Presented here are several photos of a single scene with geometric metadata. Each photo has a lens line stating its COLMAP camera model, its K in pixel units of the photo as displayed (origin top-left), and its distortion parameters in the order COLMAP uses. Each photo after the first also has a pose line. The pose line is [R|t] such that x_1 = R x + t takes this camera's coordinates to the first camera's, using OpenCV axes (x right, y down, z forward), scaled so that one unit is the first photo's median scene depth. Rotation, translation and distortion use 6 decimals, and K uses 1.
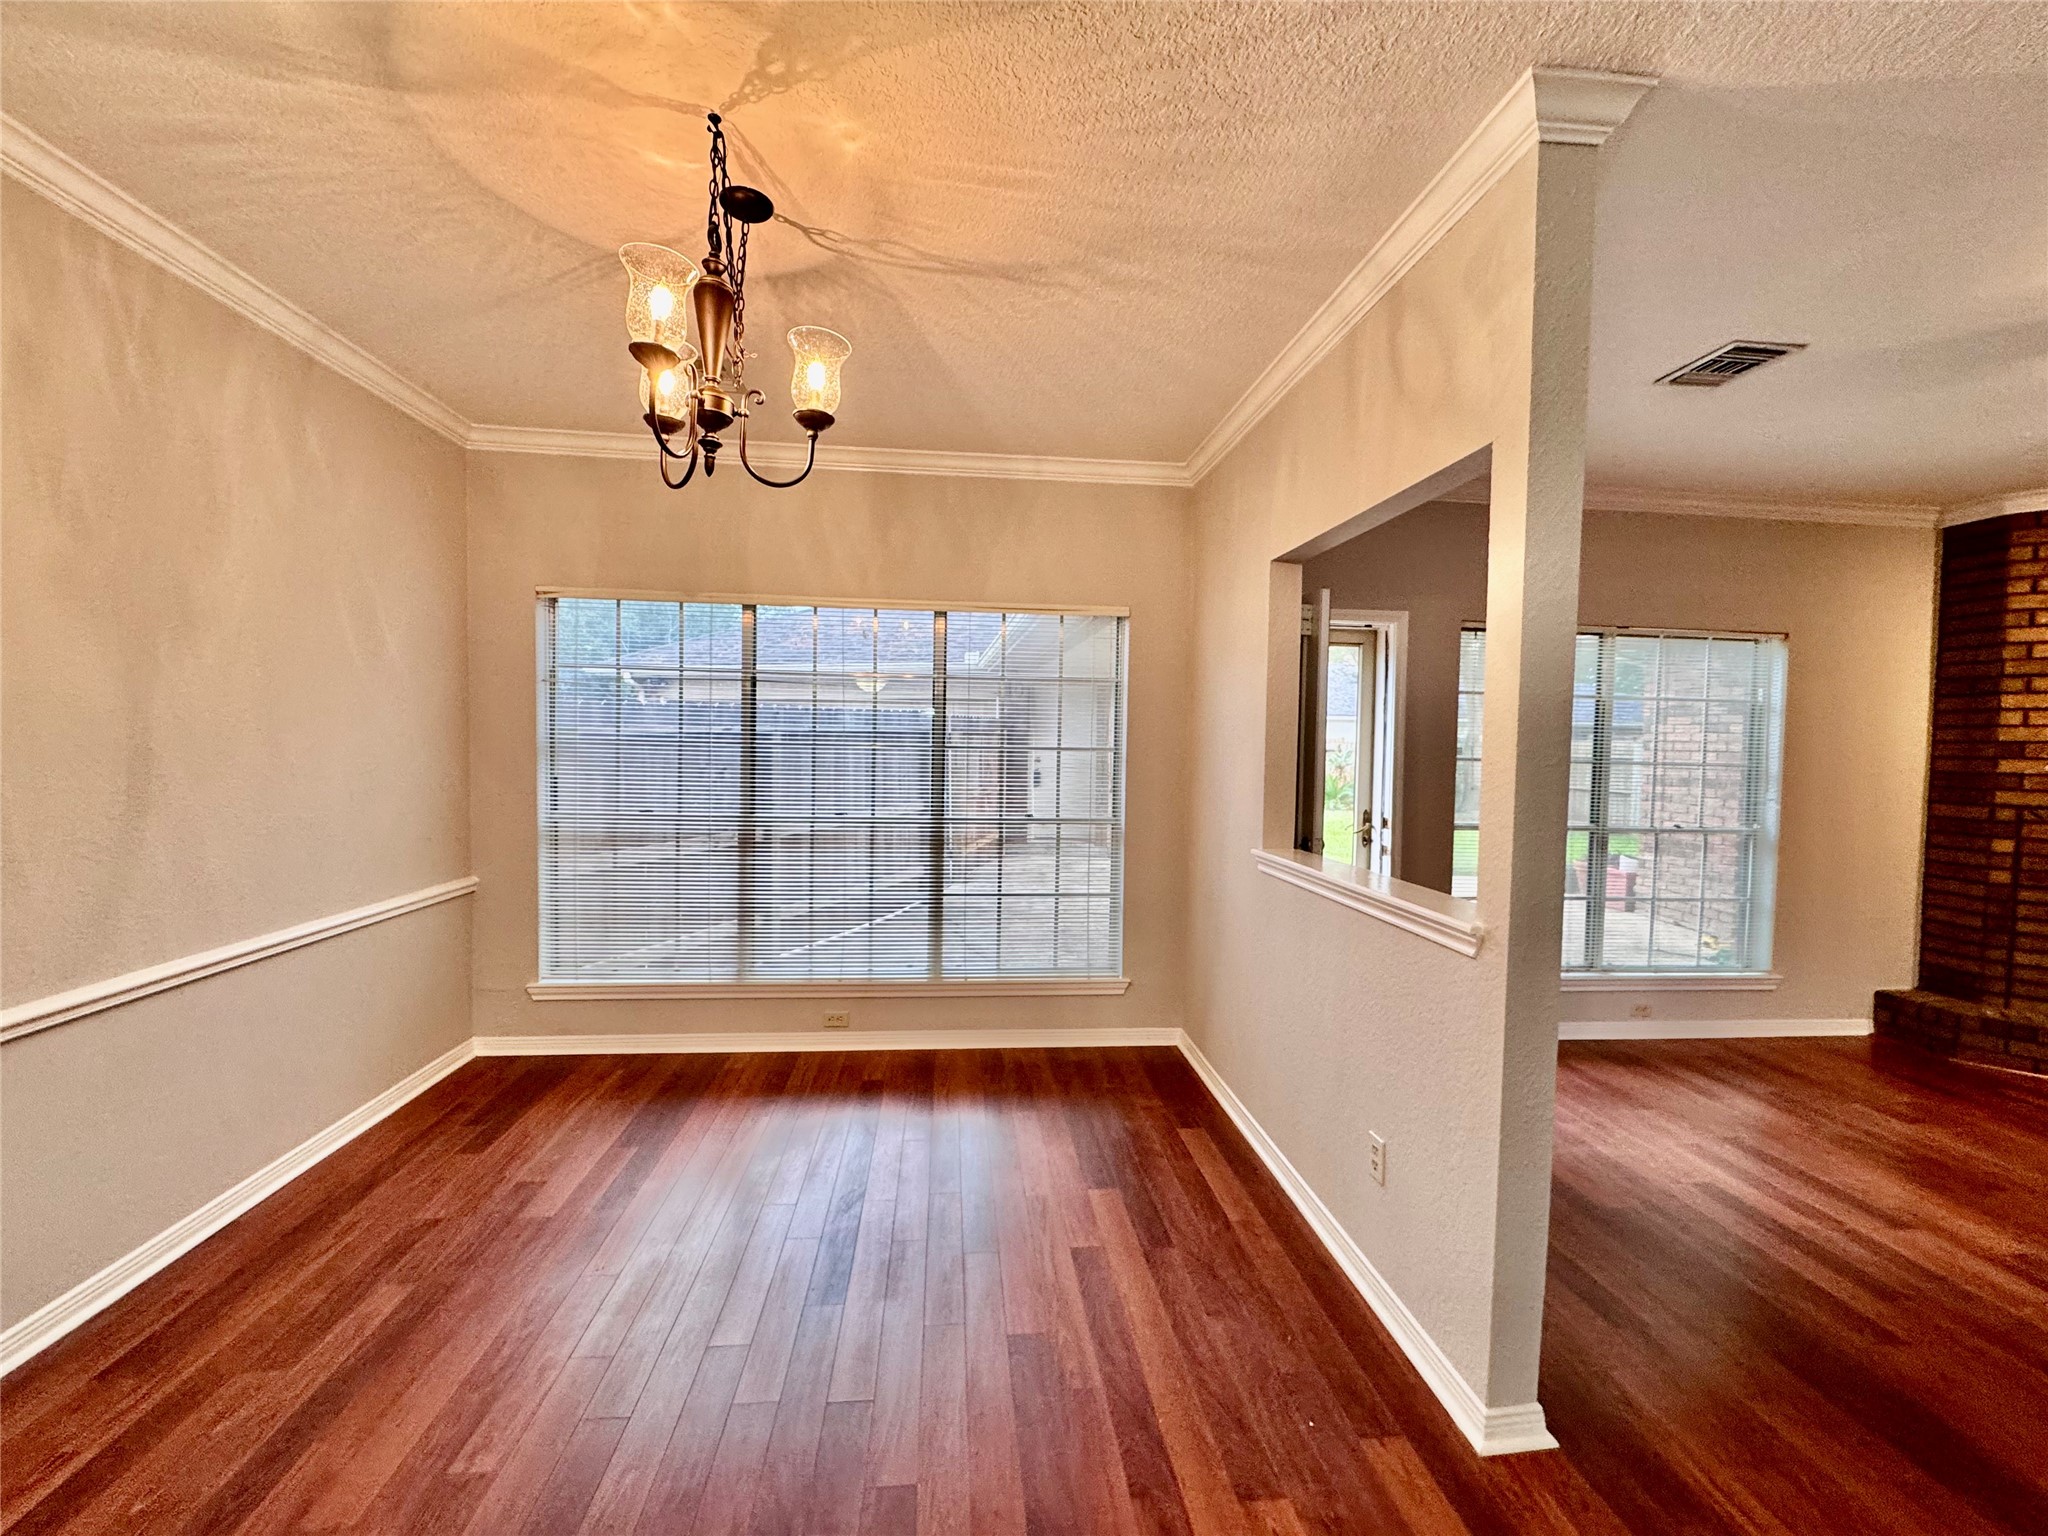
lens RADIAL K [[821.3, 0, 1024.0], [0, 821.3, 768.0], [0, 0, 1]] dist [-0.002140, -0.000235]
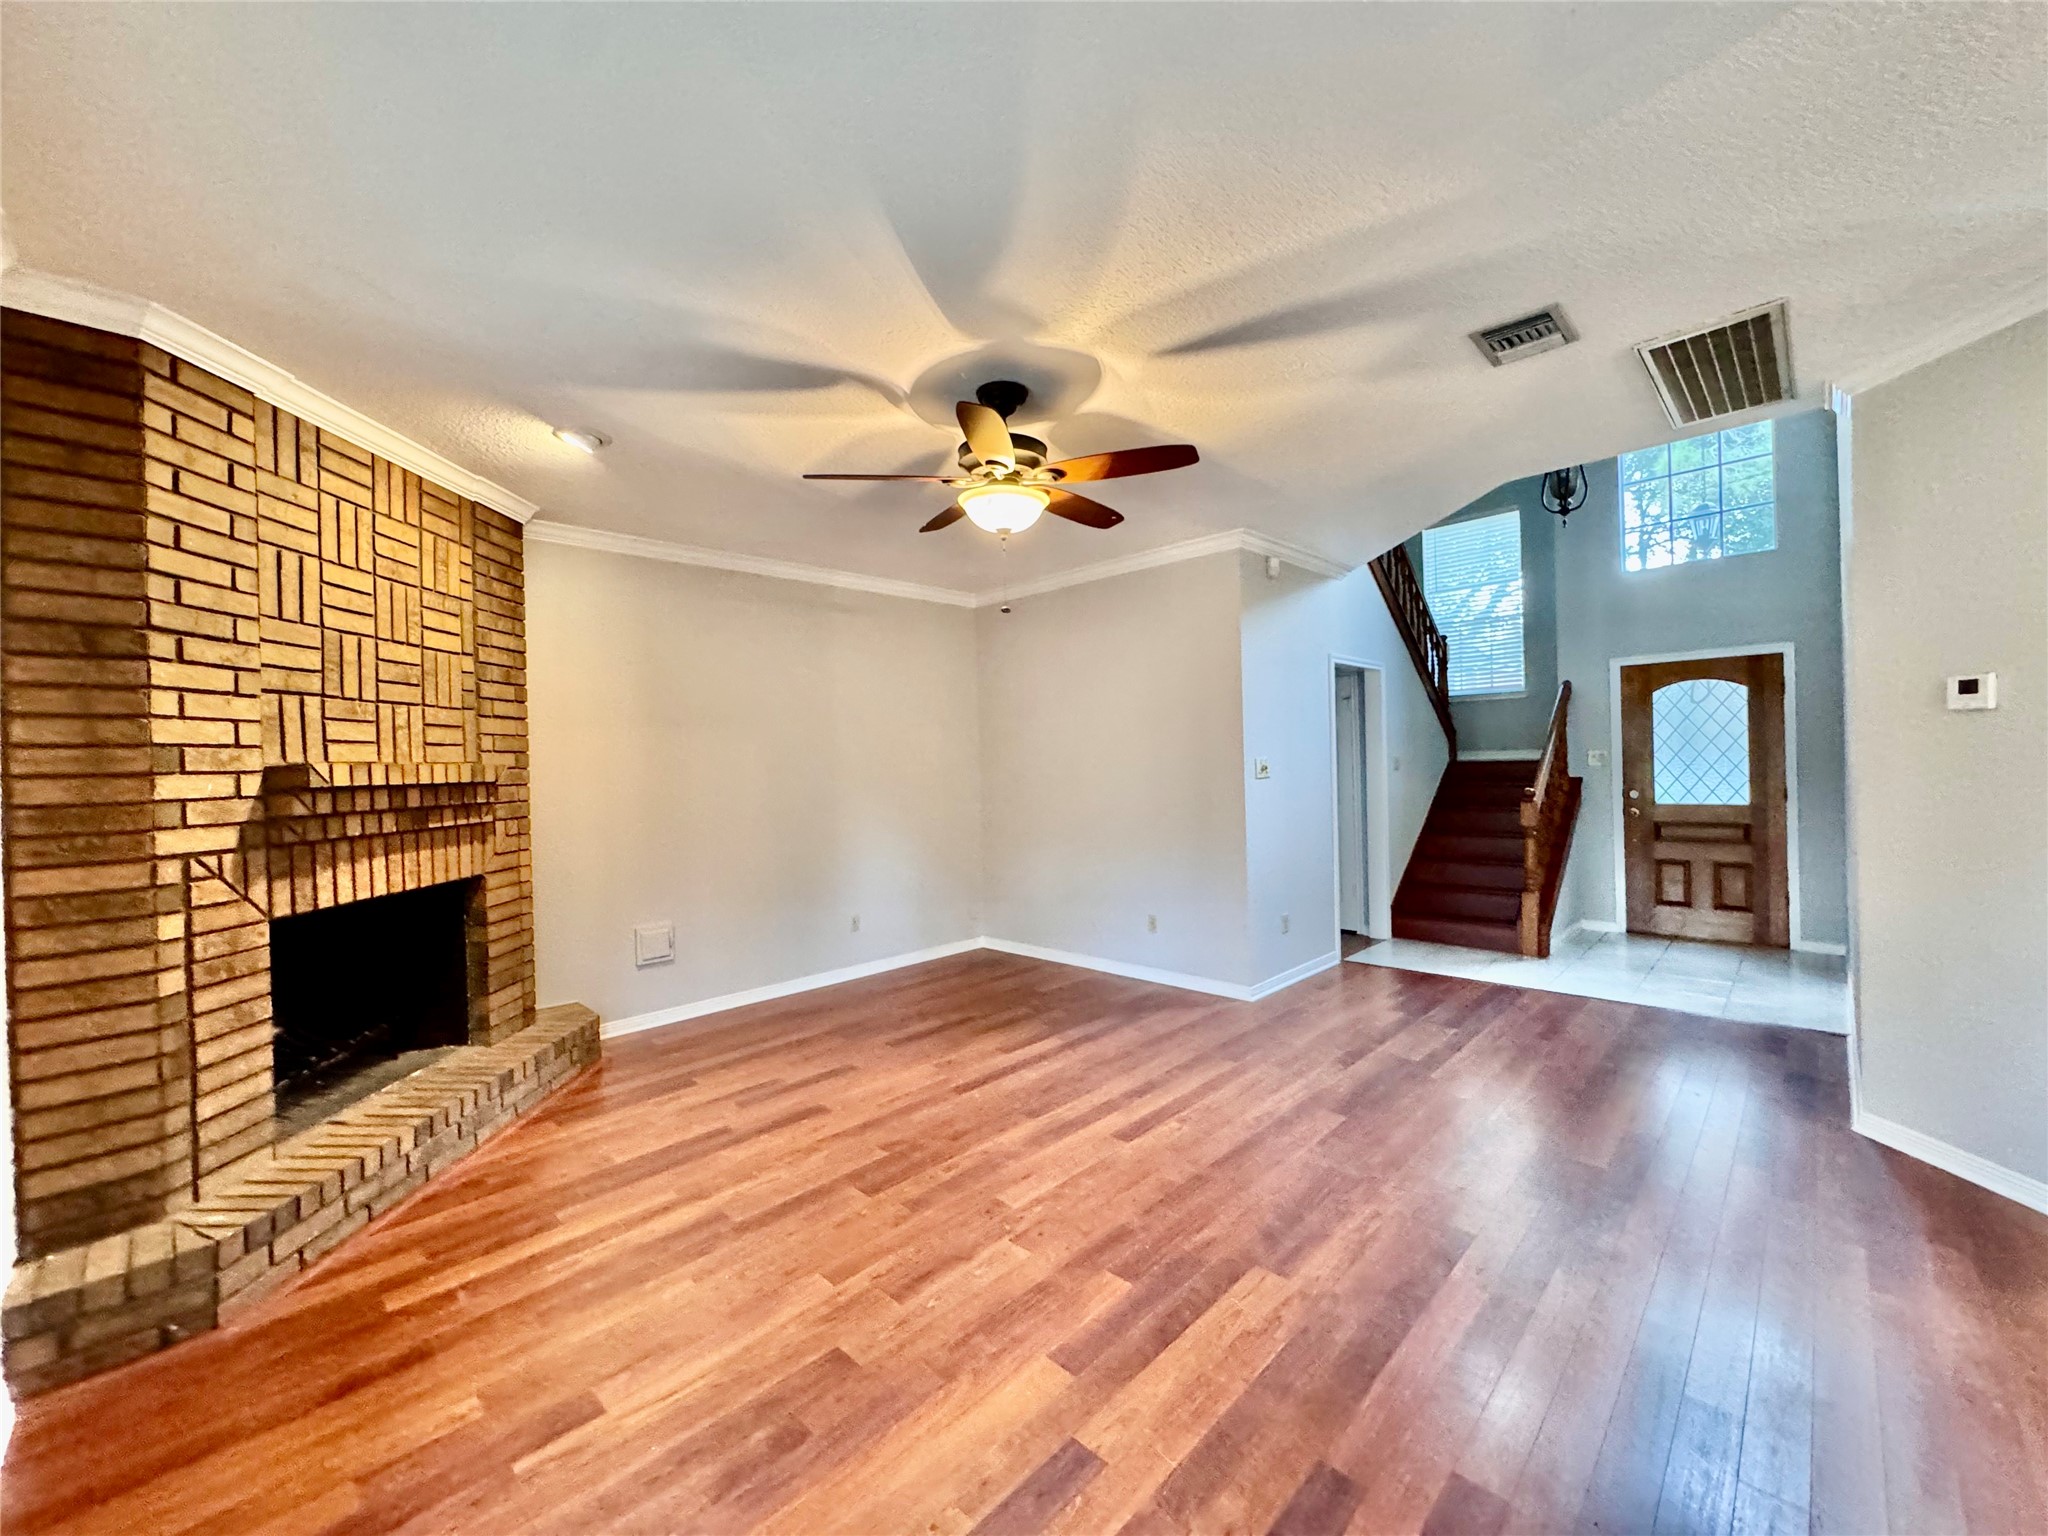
lens RADIAL K [[821.3, 0, 1024.0], [0, 821.3, 768.0], [0, 0, 1]] dist [-0.002140, -0.000235]
pose [[-0.643076, -0.008962, 0.765750, 0.378142], [0.042481, 0.997974, 0.047355, -0.017108], [-0.764623, 0.062982, -0.641393, 0.899657]]
